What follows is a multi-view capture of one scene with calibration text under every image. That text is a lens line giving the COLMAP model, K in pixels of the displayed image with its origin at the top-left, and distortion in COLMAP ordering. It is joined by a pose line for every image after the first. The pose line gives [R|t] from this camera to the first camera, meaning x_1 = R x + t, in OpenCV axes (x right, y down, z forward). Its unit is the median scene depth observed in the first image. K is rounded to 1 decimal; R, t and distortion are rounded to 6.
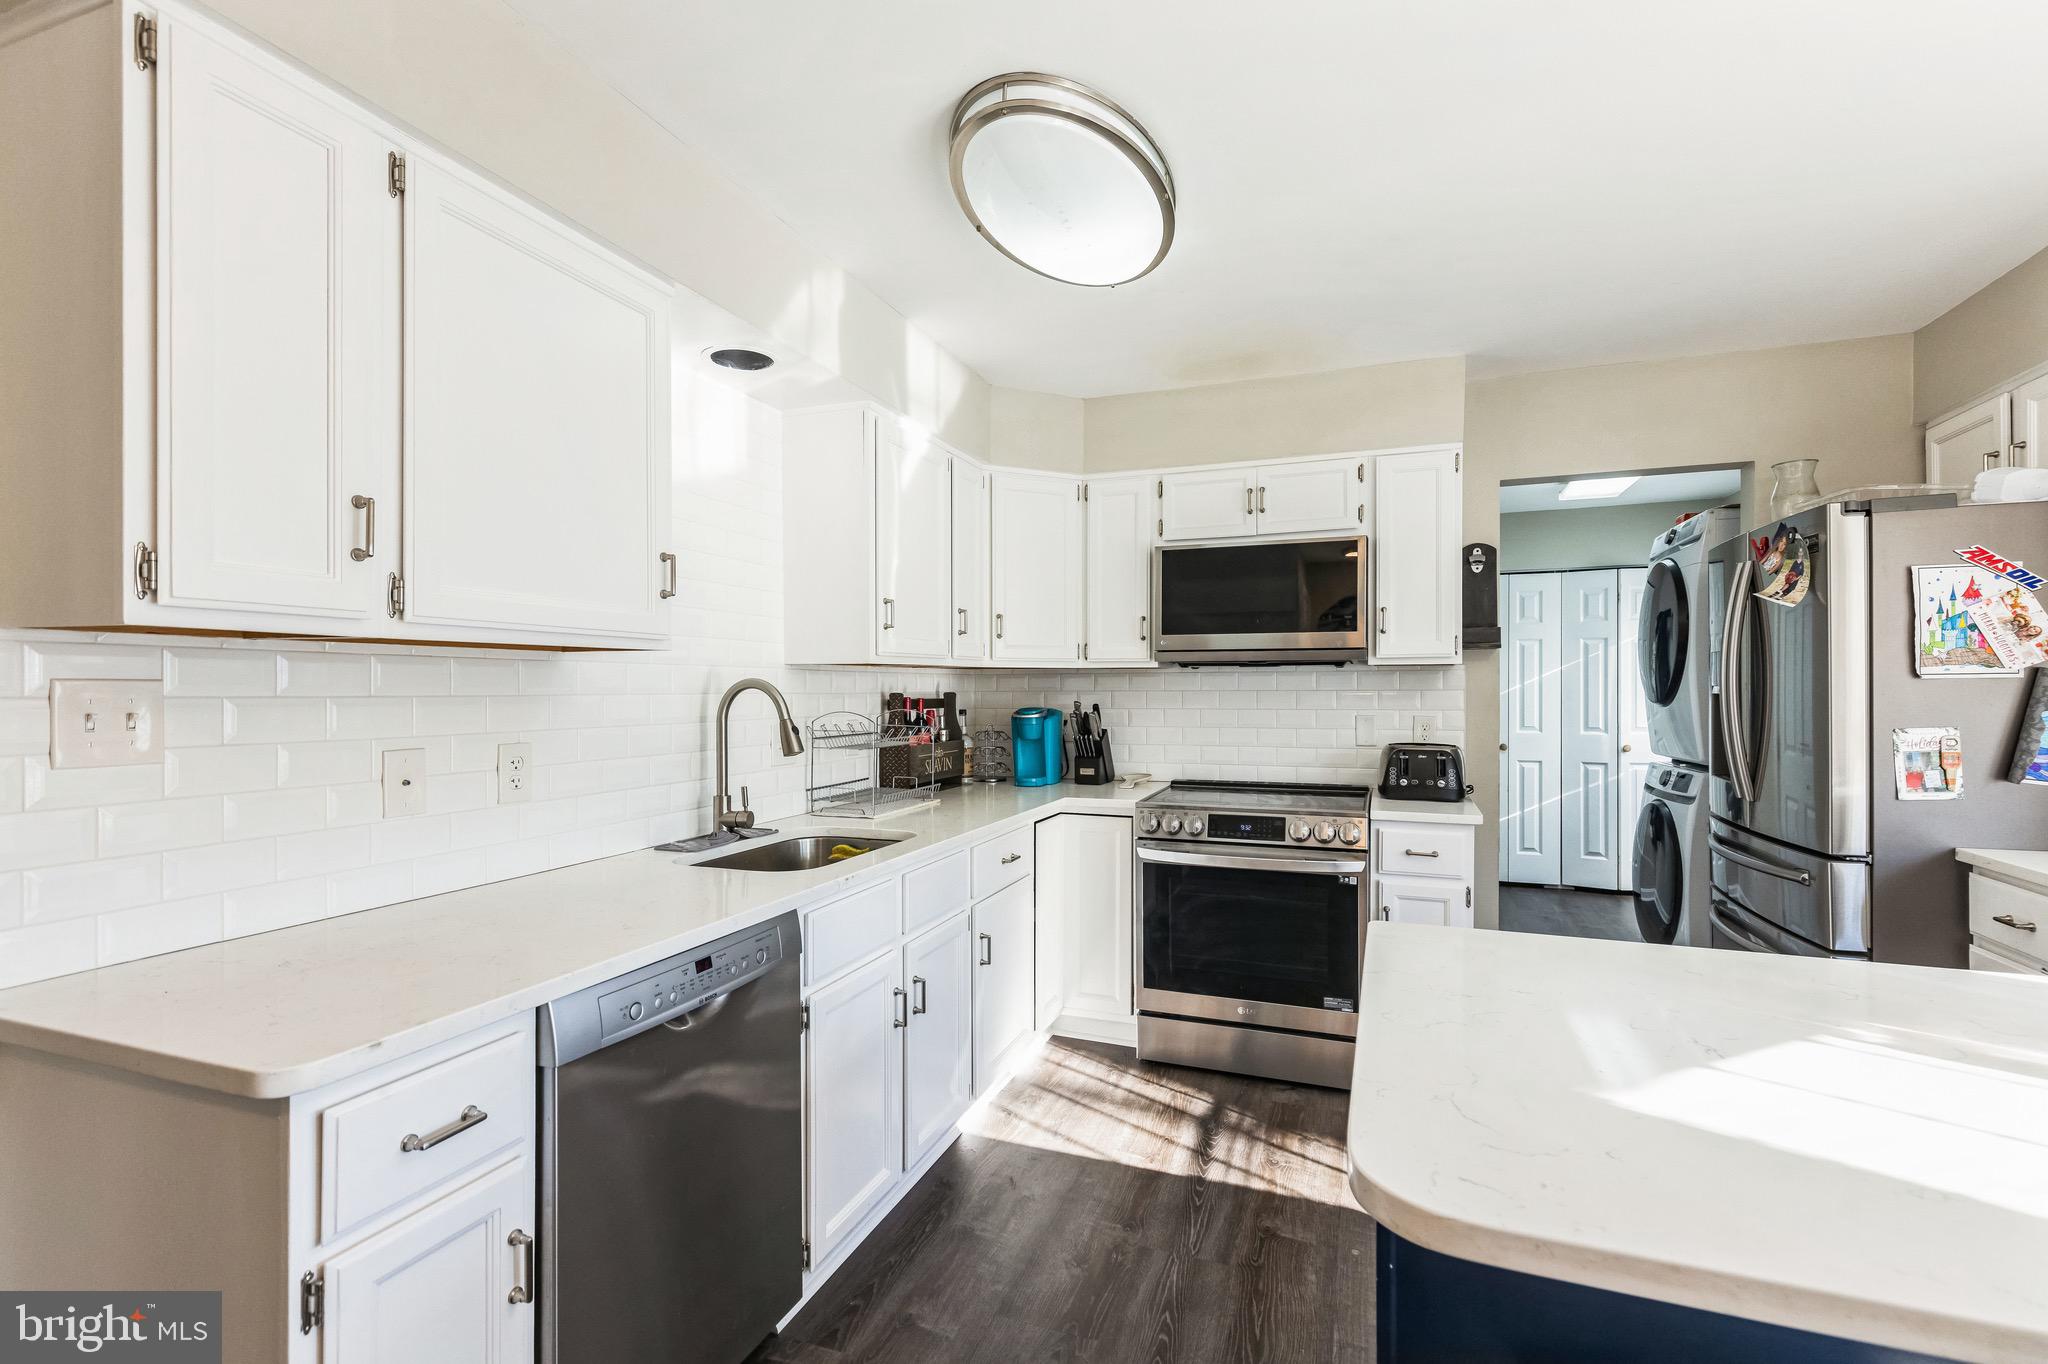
lens RADIAL K [[922.4, 0, 1023.7], [0, 922.4, 695.2], [0, 0, 1]] dist [0.004319, -0.002112]
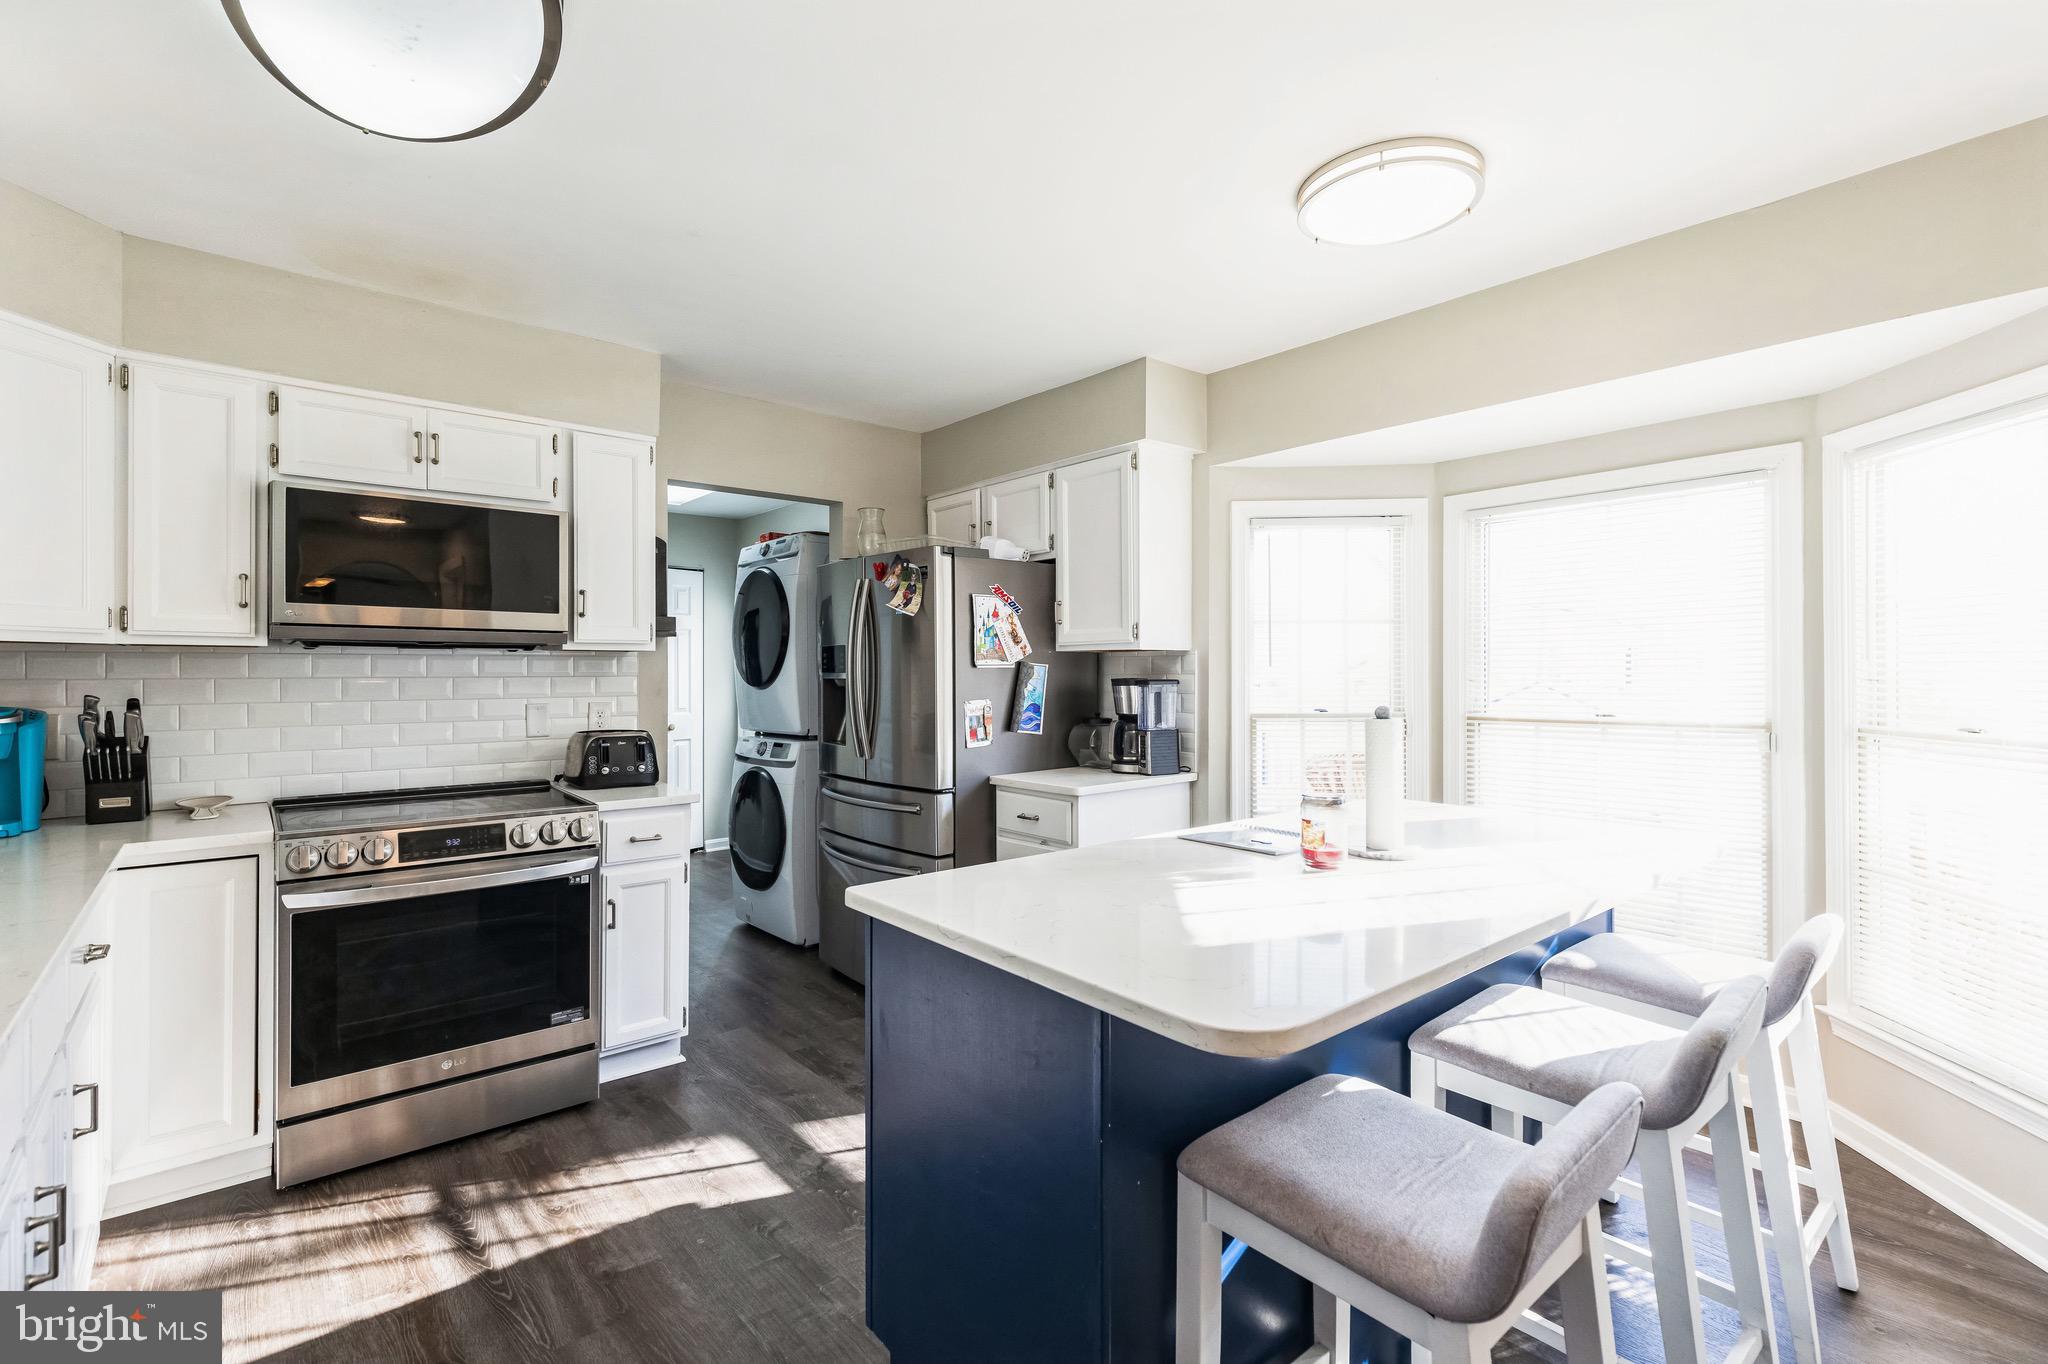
lens RADIAL K [[922.4, 0, 1038.0], [0, 922.4, 668.7], [0, 0, 1]] dist [0.004319, -0.002112]
pose [[0.470046, 0.004235, 0.882632, -0.237949], [0.007229, 0.999936, -0.008648, -0.001733], [-0.882612, 0.010445, 0.469986, 0.138167]]
